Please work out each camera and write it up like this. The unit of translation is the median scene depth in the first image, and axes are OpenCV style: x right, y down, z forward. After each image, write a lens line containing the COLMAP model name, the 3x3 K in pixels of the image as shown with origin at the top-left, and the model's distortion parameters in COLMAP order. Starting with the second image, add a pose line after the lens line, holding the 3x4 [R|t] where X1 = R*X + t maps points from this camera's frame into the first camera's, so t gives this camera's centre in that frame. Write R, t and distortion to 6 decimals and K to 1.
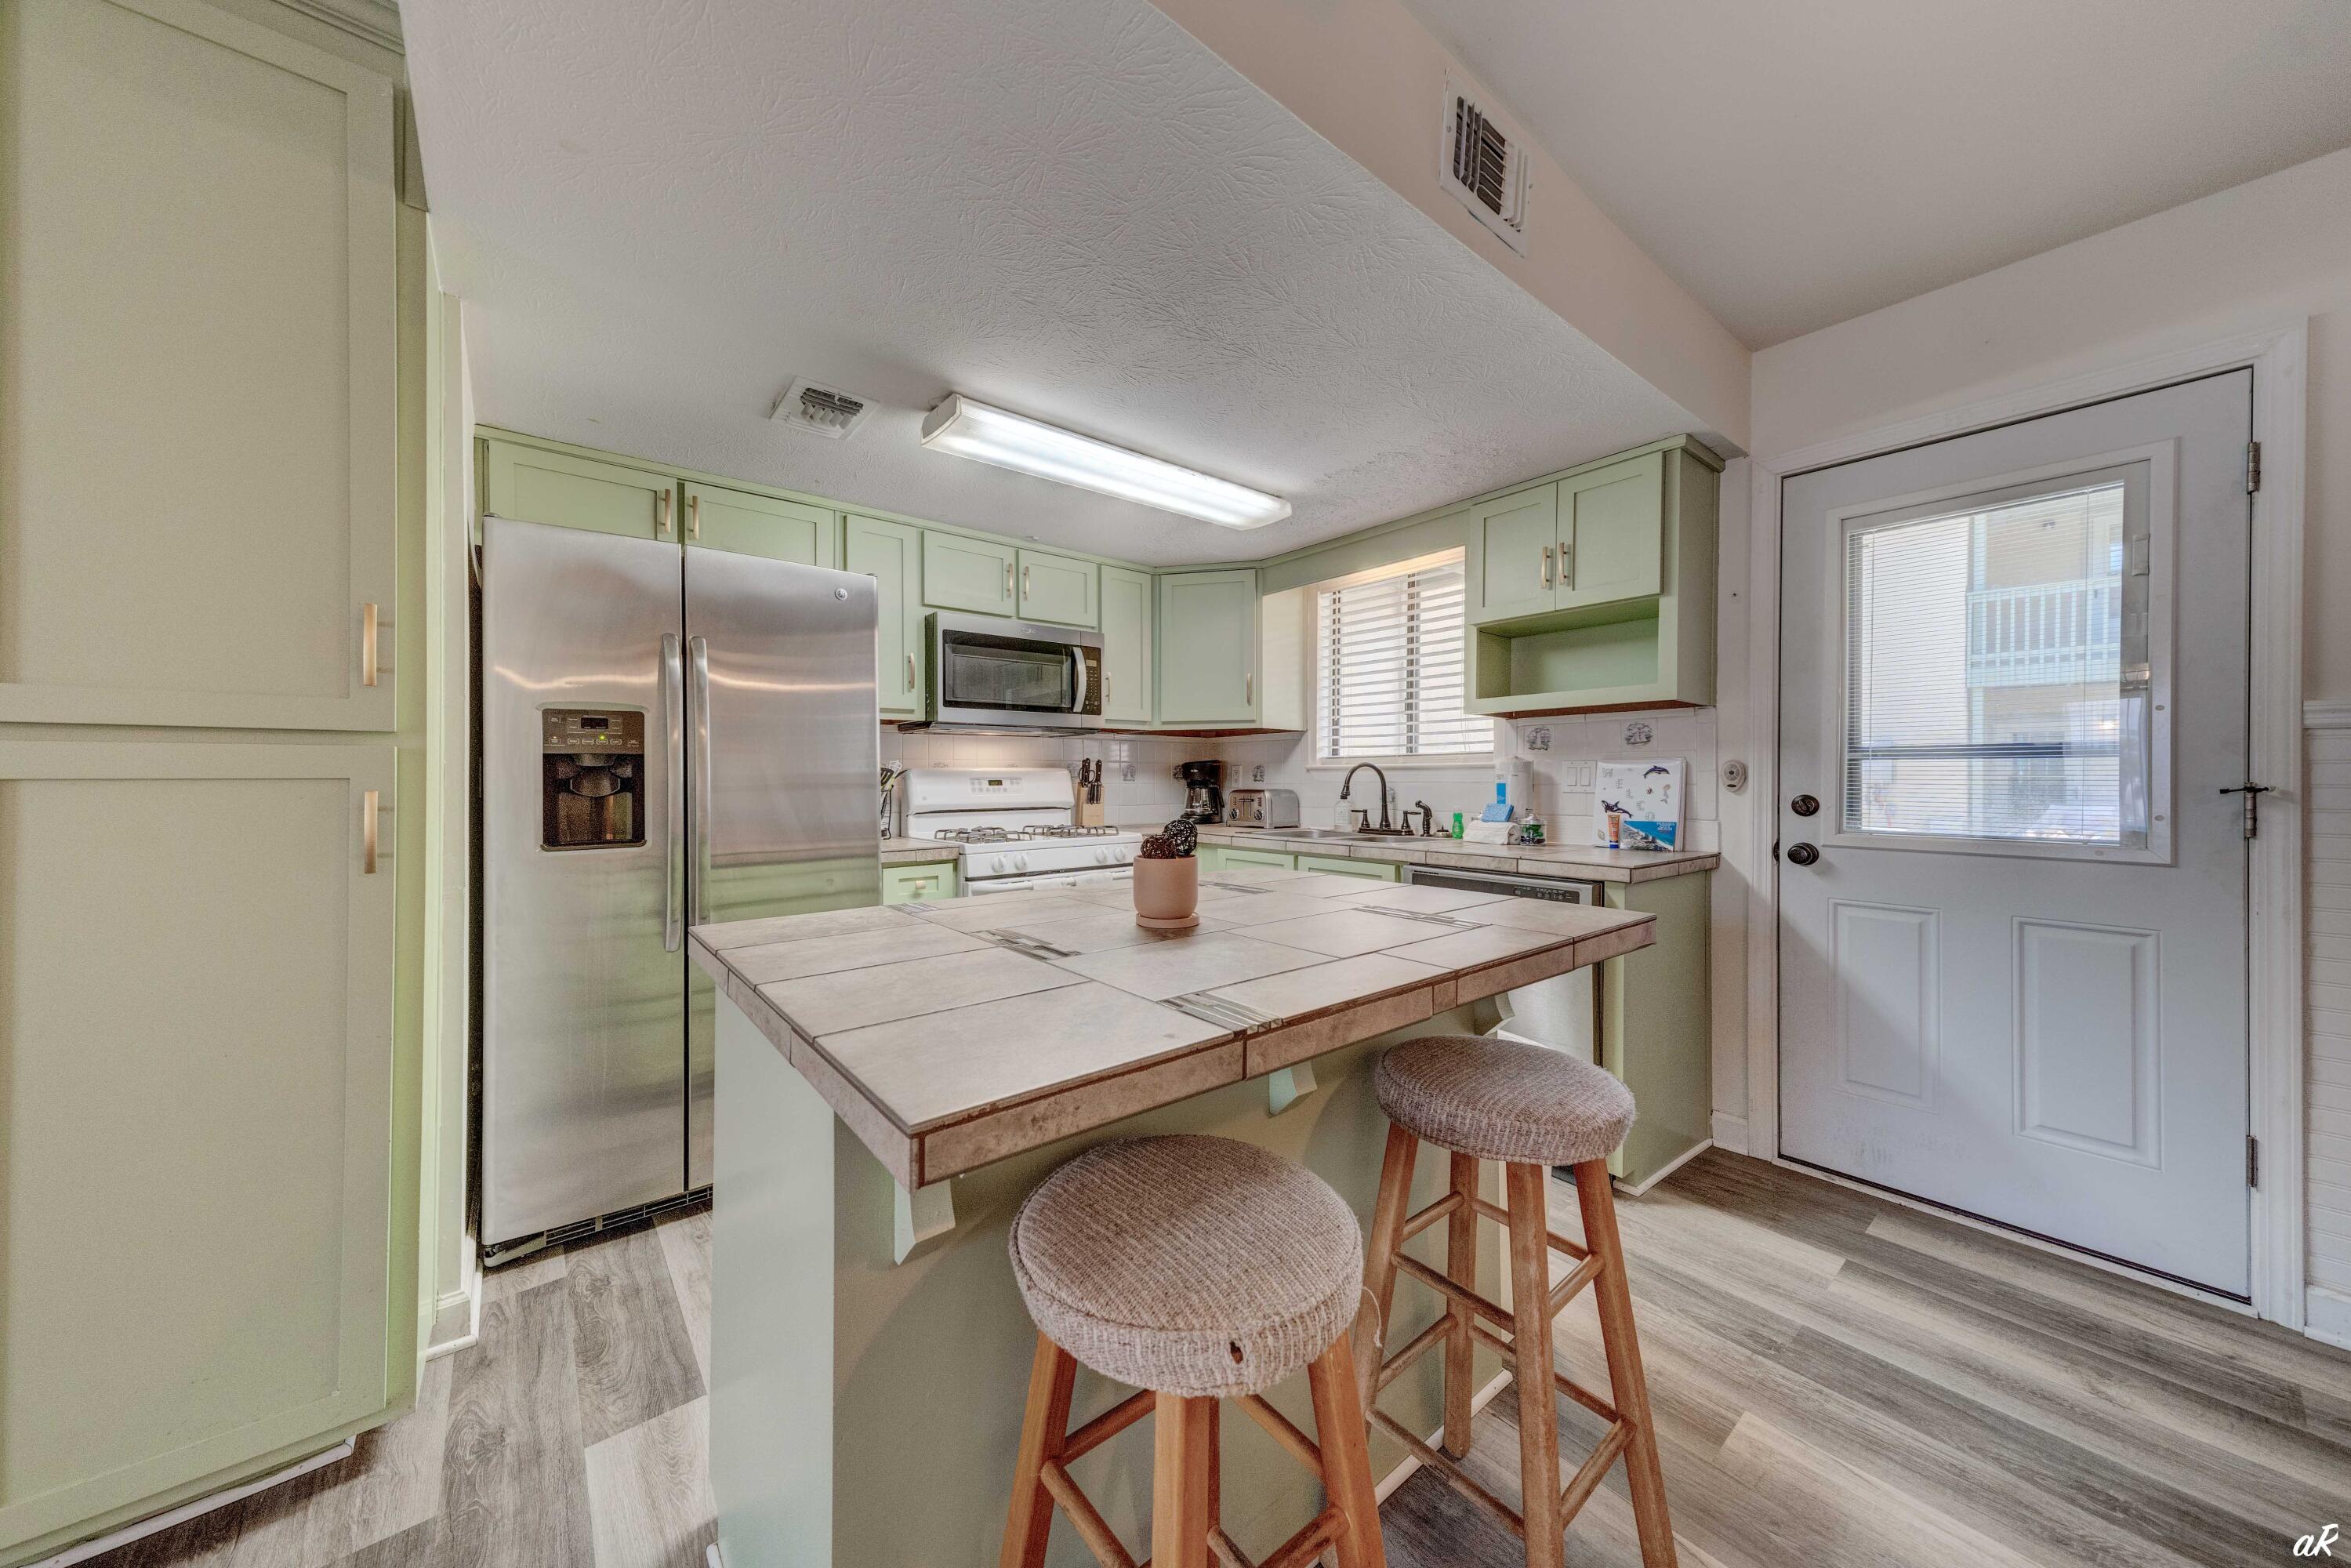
lens RADIAL K [[778.9, 0, 1155.9], [0, 778.9, 774.1], [0, 0, 1]] dist [0.001142, 0.000068]
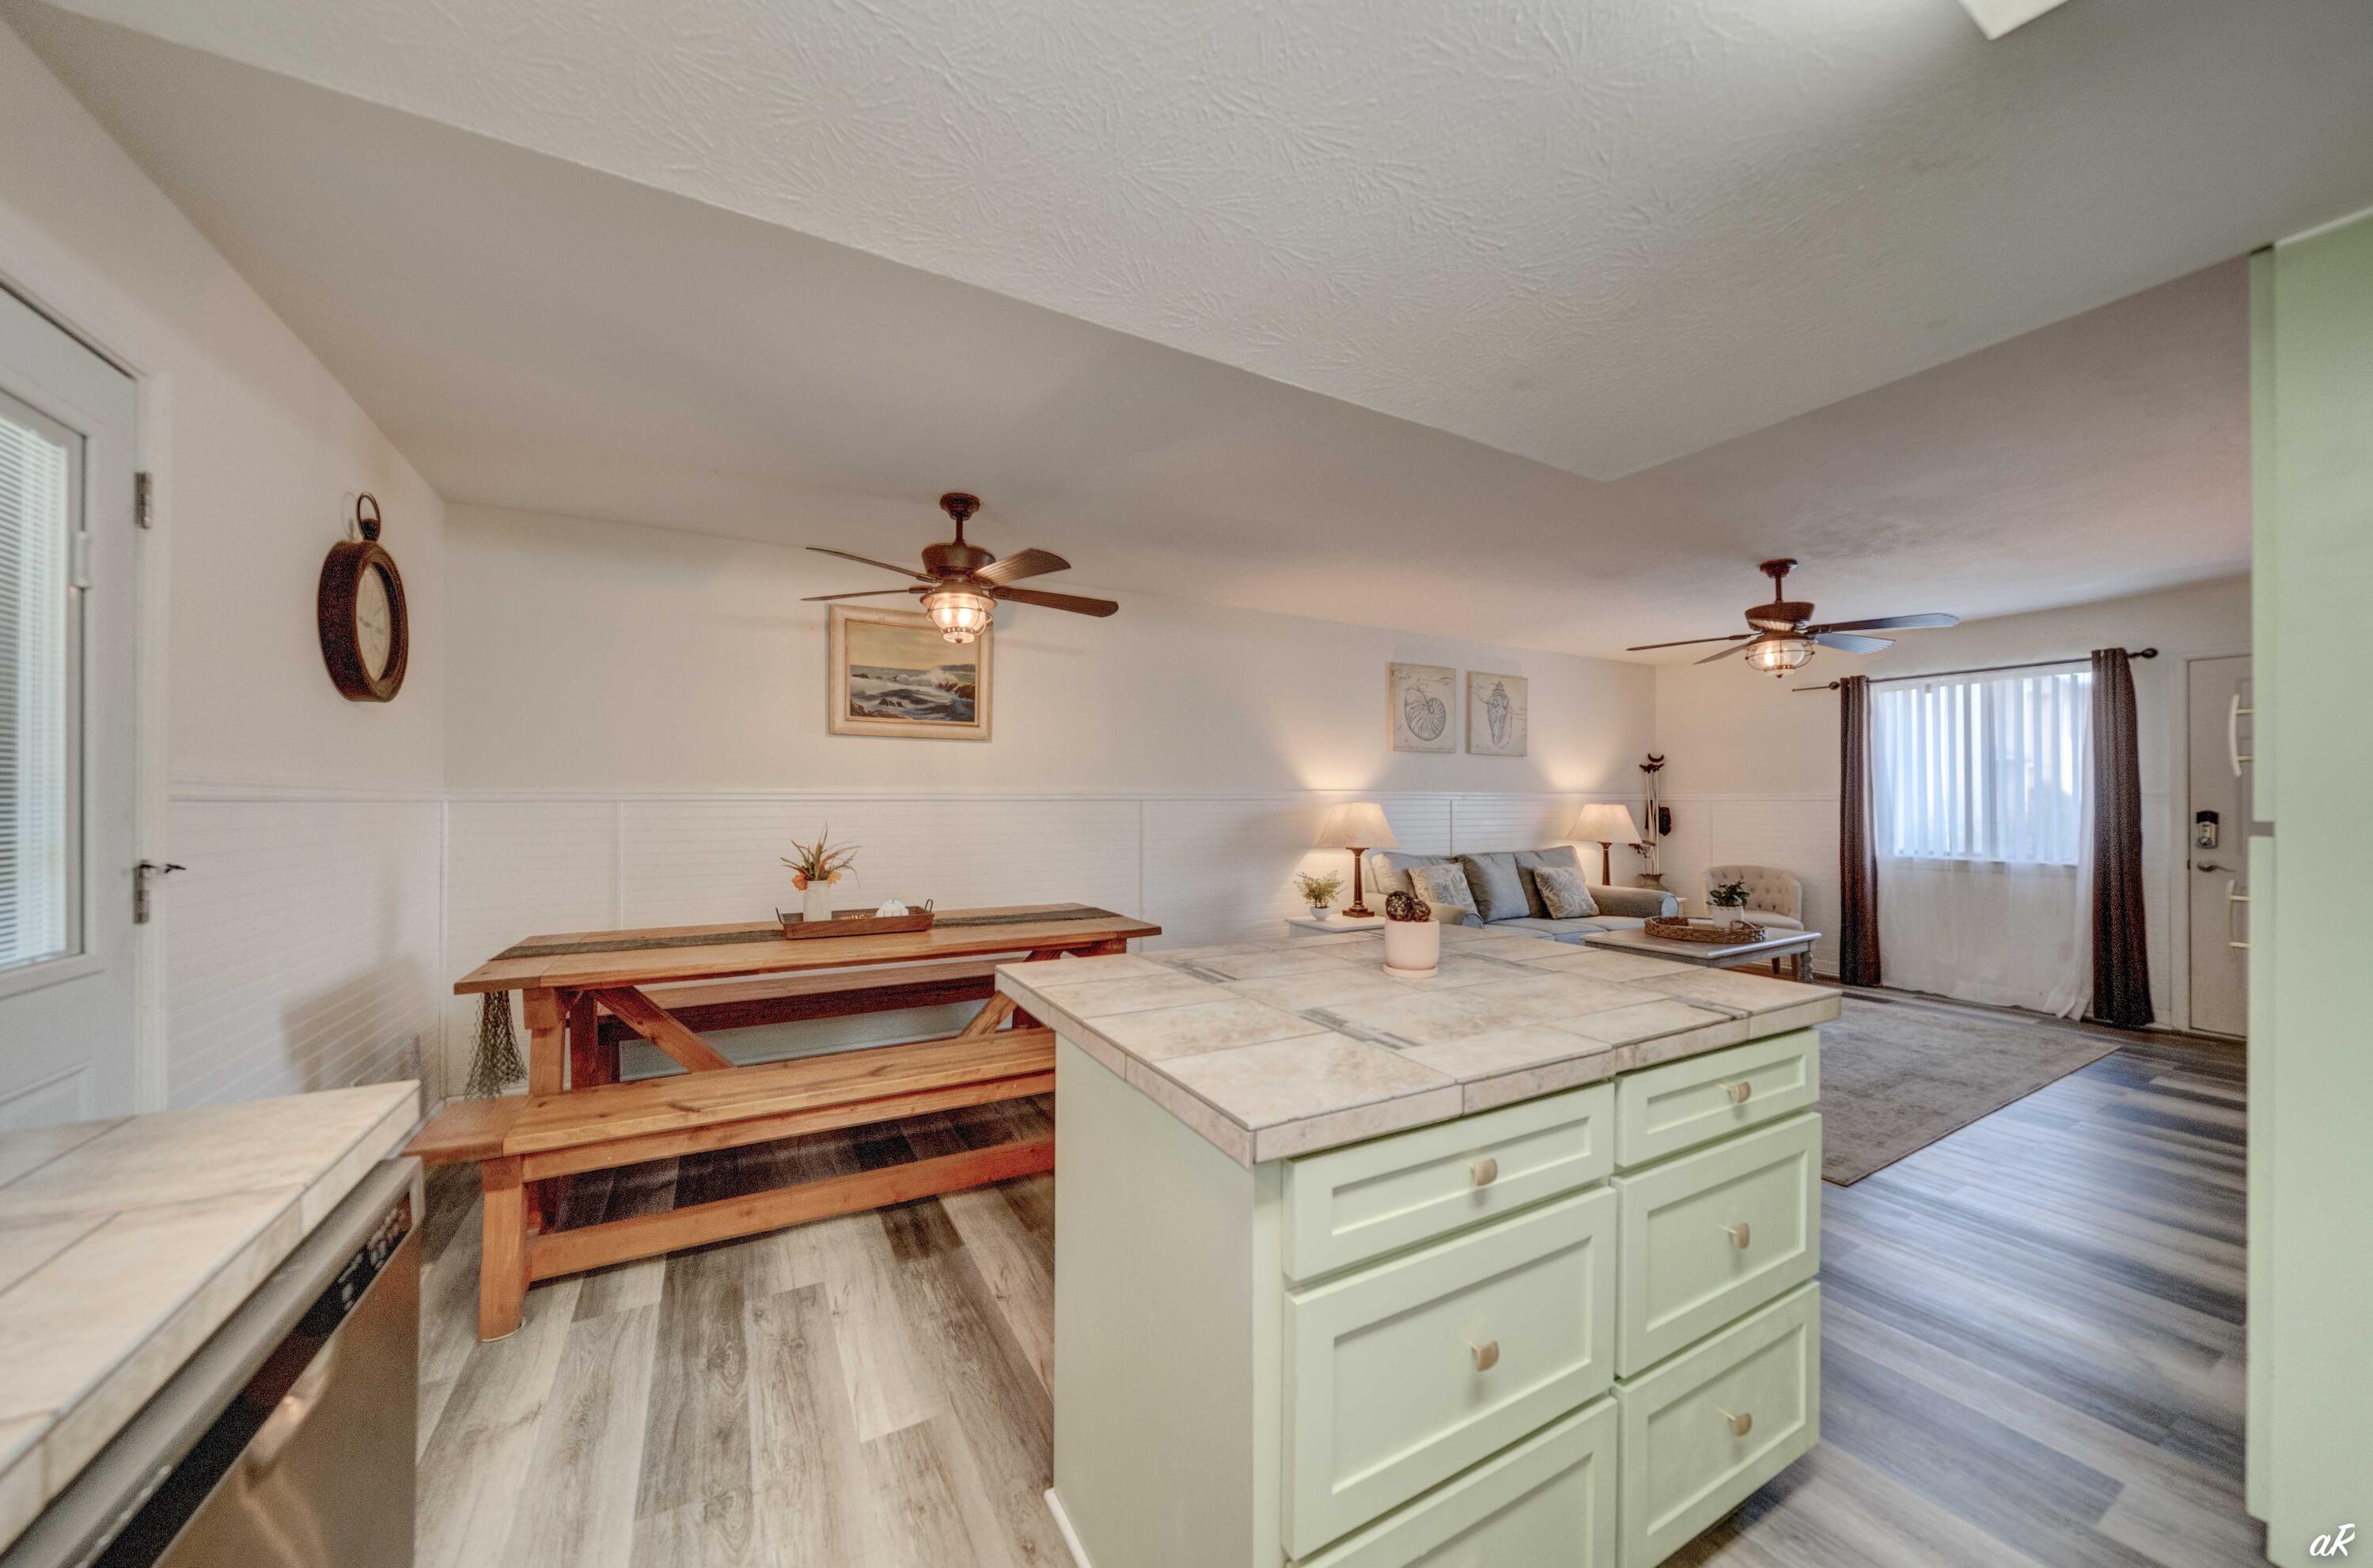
lens RADIAL K [[815.5, 0, 1162.7], [0, 815.5, 800.2], [0, 0, 1]] dist [-0.000757, -0.000034]
pose [[-0.986869, -0.002937, 0.161494, 0.082064], [-0.003037, 0.999995, -0.000375, -0.034371], [-0.161493, -0.000860, -0.986874, 0.998700]]
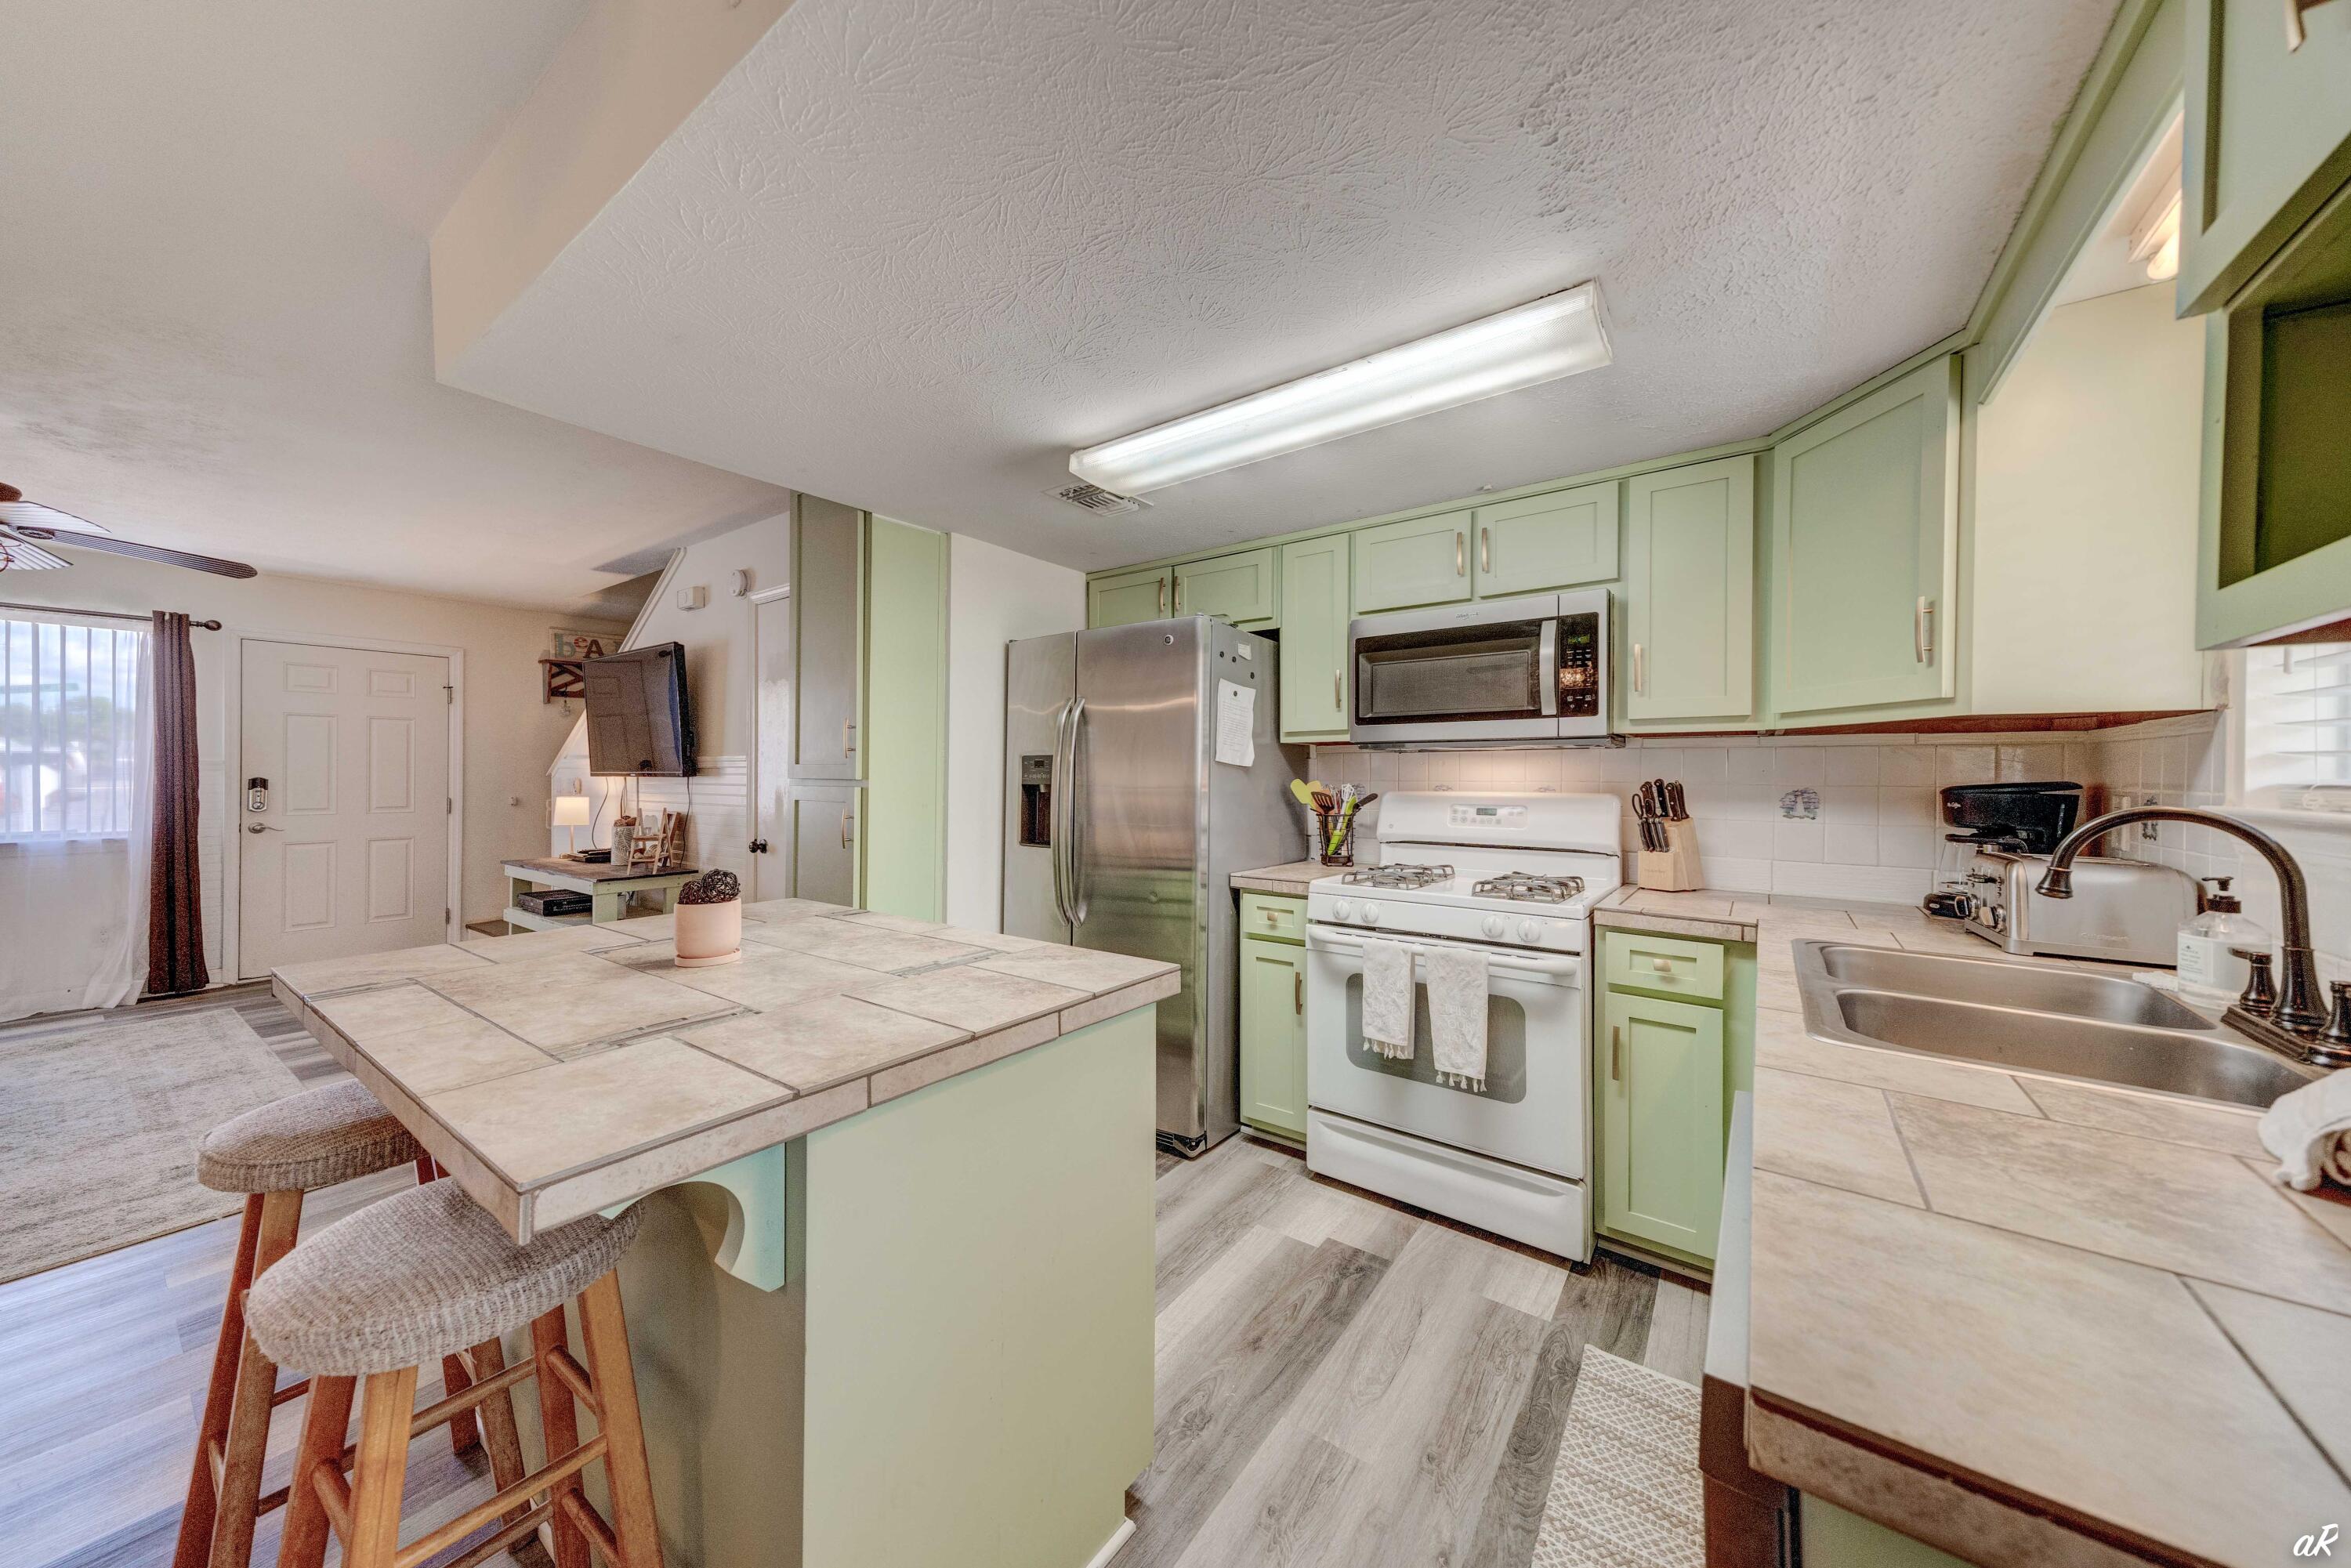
lens RADIAL K [[807.0, 0, 1201.6], [0, 807.0, 770.8], [0, 0, 1]] dist [0.011532, 0.000074]
pose [[0.284006, -0.002691, -0.958819, 0.565162], [-0.000703, 0.999995, -0.003015, -0.031670], [0.958822, 0.001531, 0.284003, 0.571772]]
